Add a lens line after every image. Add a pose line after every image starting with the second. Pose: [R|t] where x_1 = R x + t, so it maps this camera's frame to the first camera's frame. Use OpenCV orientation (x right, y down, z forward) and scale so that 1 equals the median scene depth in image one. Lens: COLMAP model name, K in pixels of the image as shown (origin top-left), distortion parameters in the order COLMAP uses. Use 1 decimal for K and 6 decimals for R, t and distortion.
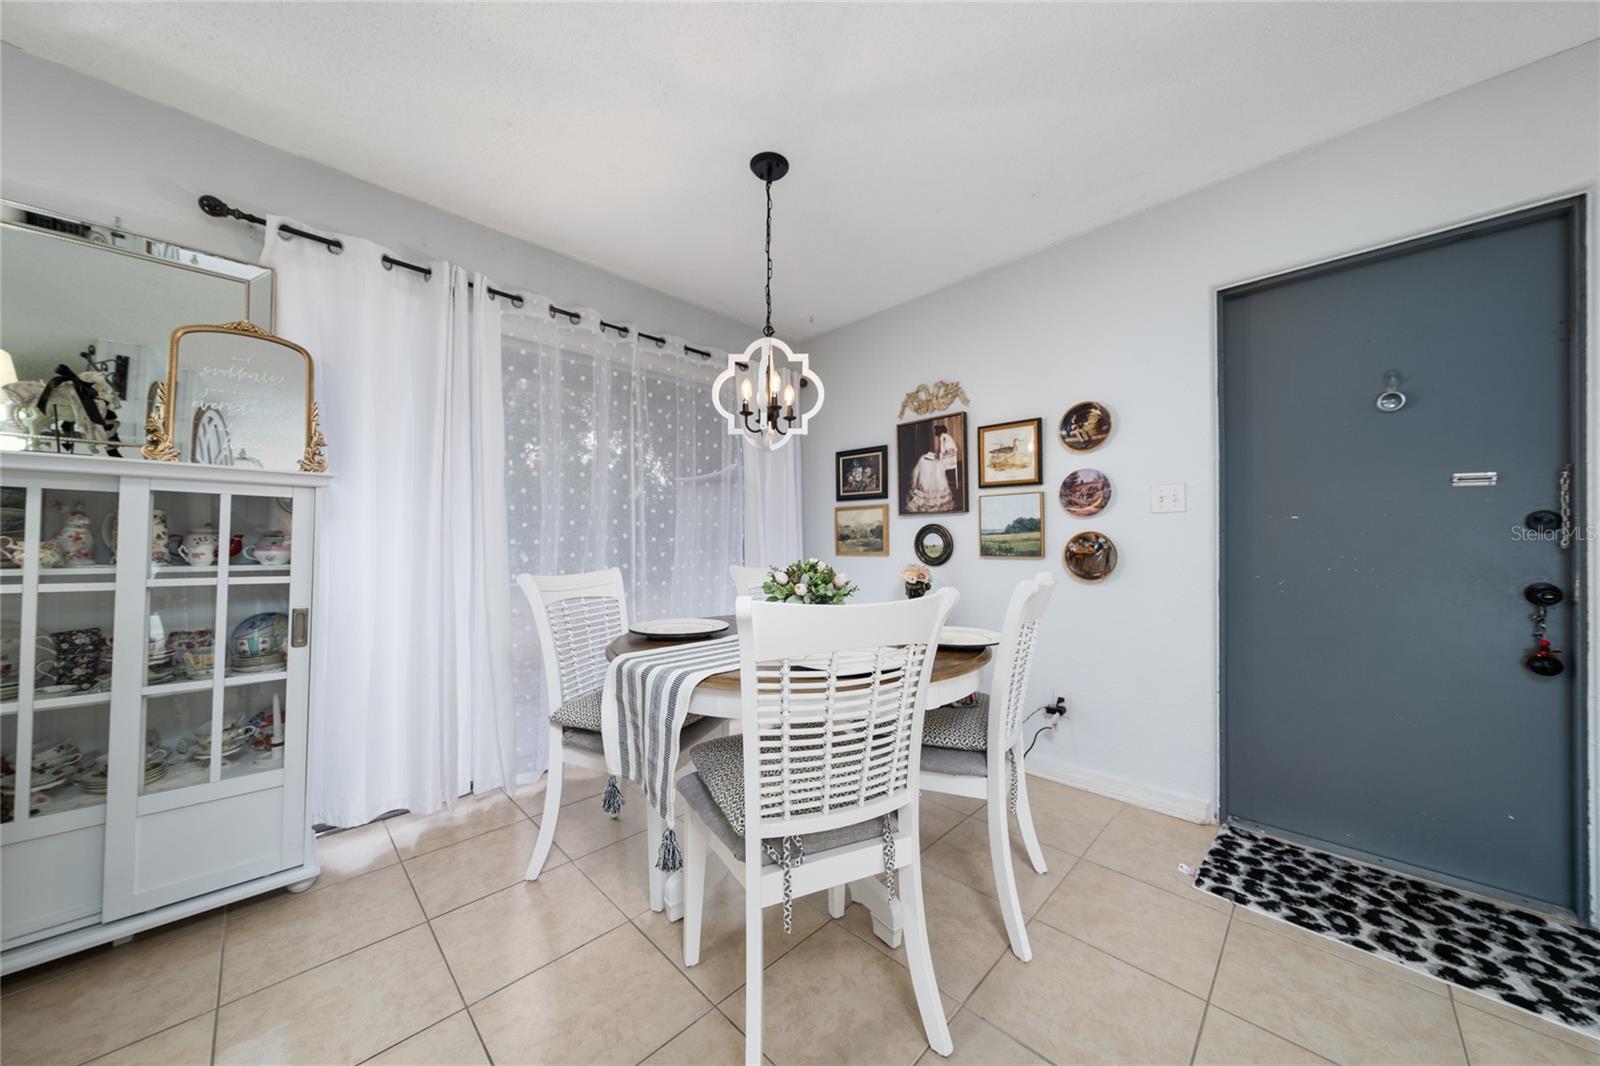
lens RADIAL K [[549.7, 0, 793.6], [0, 549.7, 534.3], [0, 0, 1]] dist [-0.005085, 0.000714]
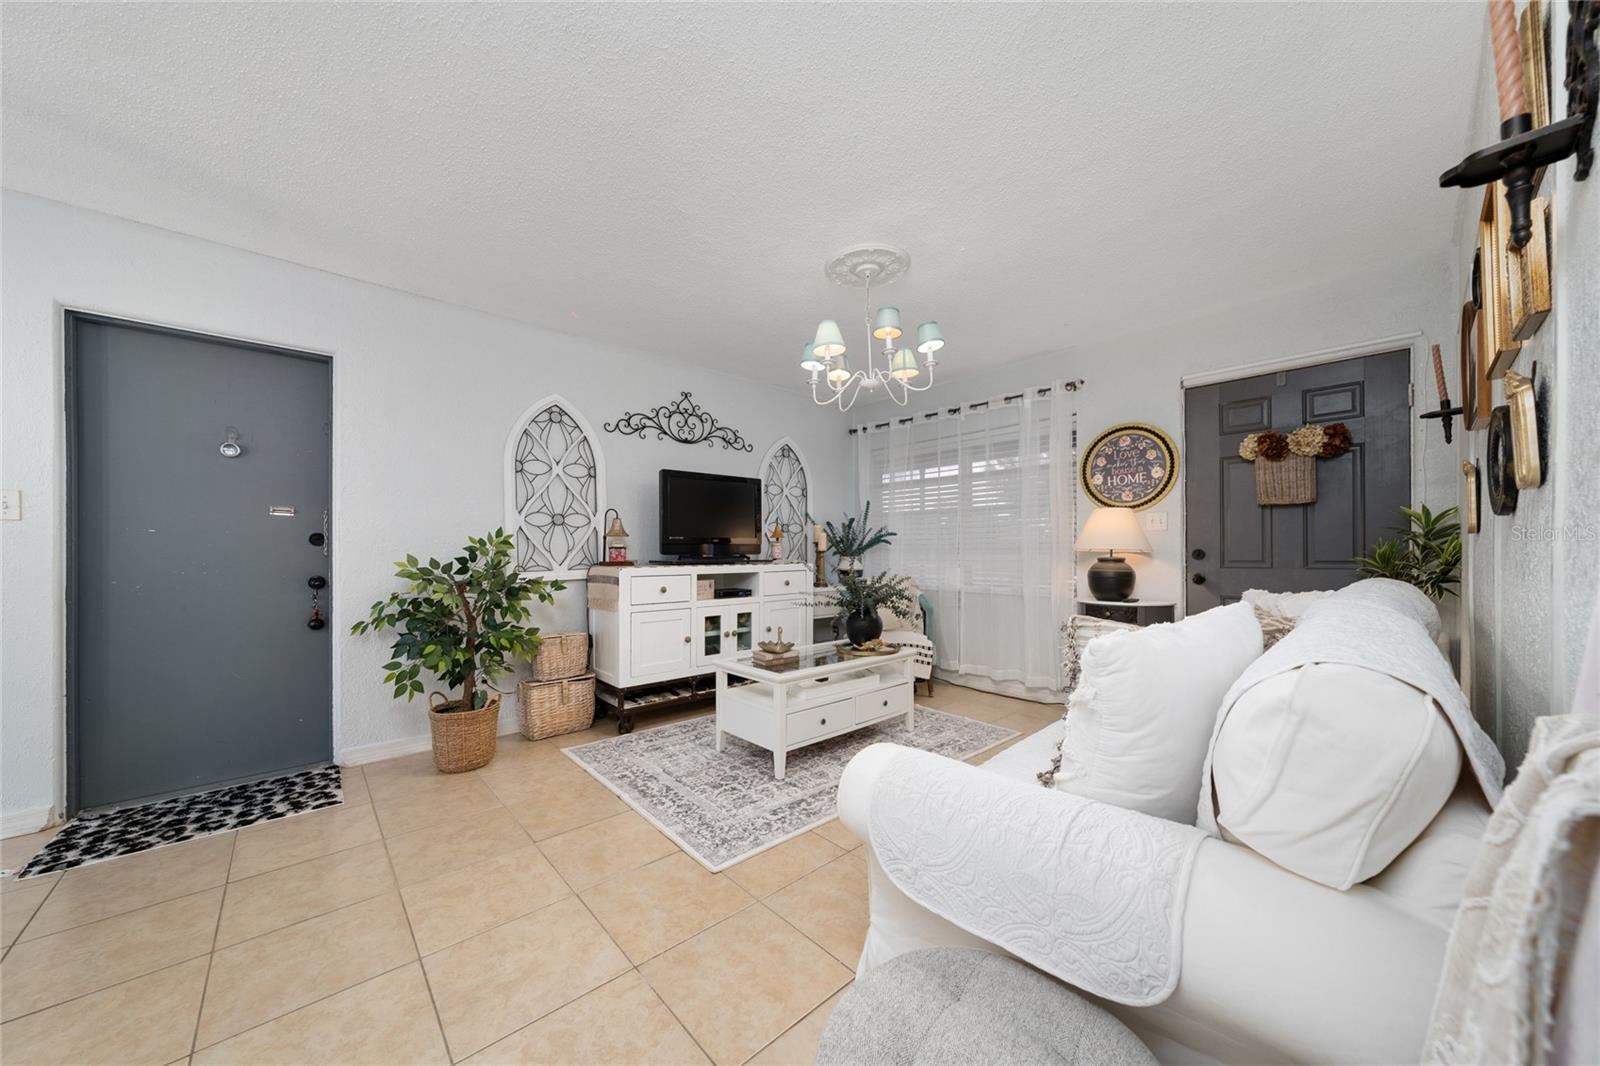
lens RADIAL K [[549.7, 0, 802.3], [0, 549.7, 556.1], [0, 0, 1]] dist [-0.005085, 0.000714]
pose [[0.040601, -0.007849, 0.999145, -0.262184], [-0.015334, 0.999846, 0.008477, -0.009130], [-0.999058, -0.015665, 0.040474, -0.570595]]
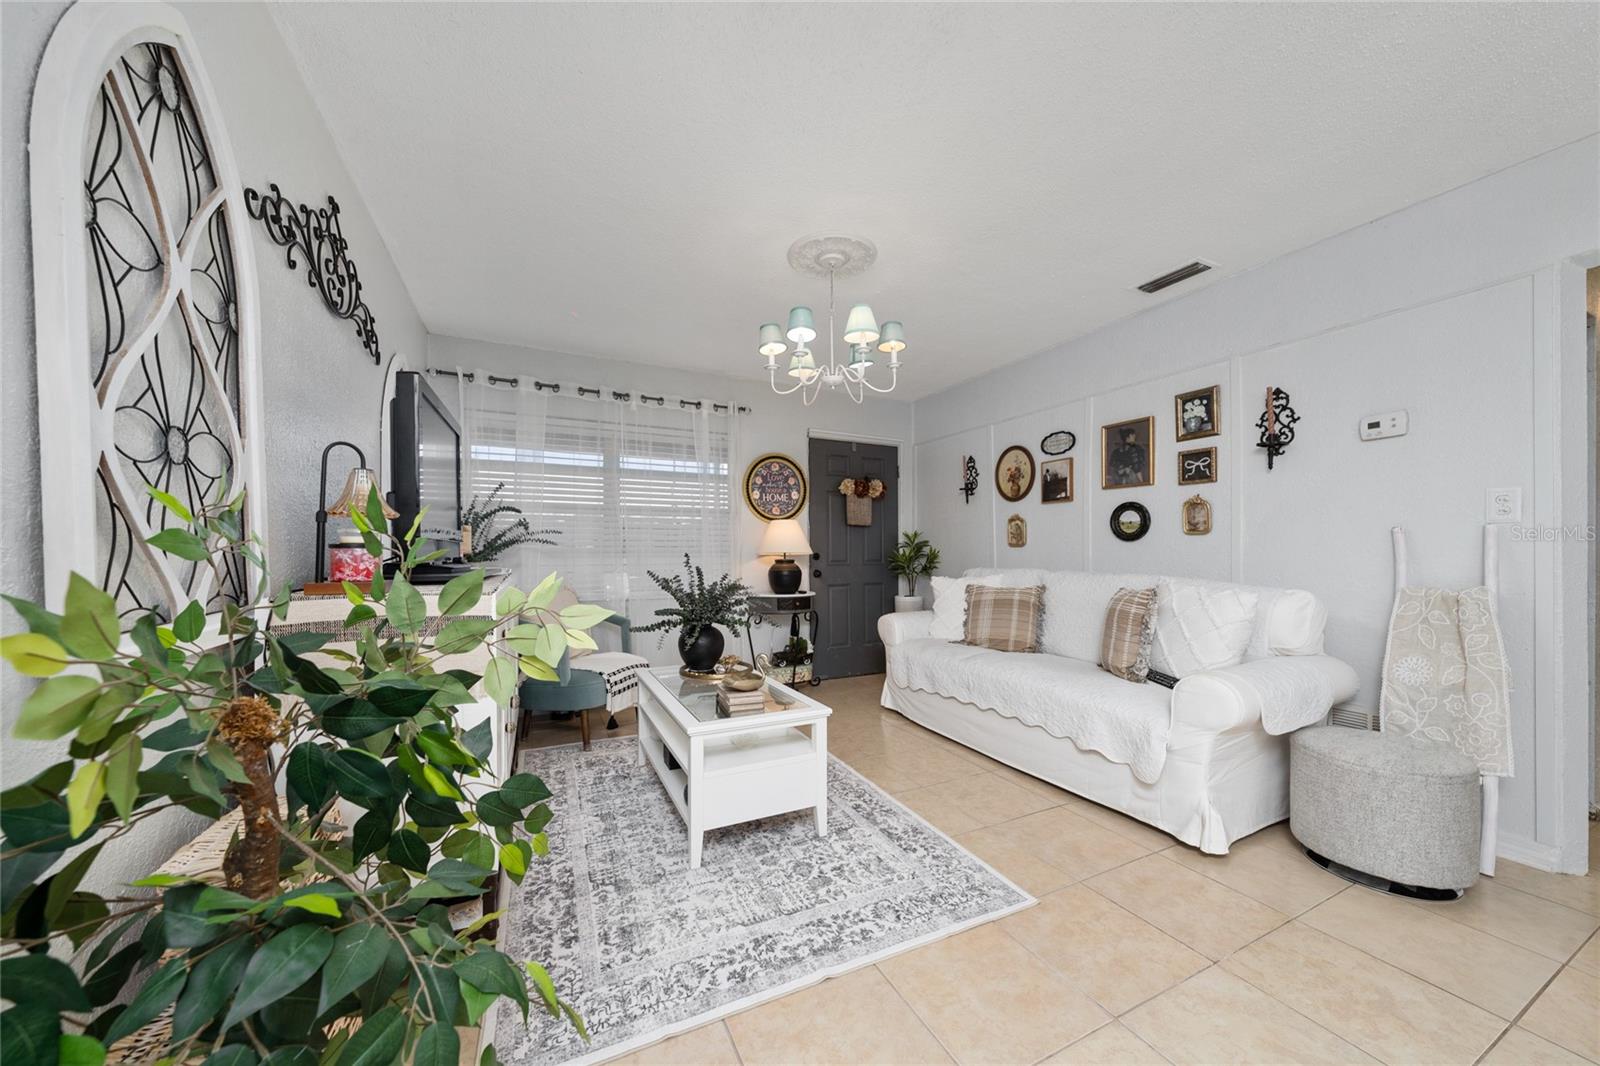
lens RADIAL K [[549.7, 0, 800.2], [0, 549.7, 557.7], [0, 0, 1]] dist [-0.005085, 0.000714]
pose [[-0.945006, -0.002885, 0.327041, 0.942063], [-0.005637, 0.999956, -0.007467, 0.006810], [-0.327005, -0.008900, -0.944981, 0.789491]]
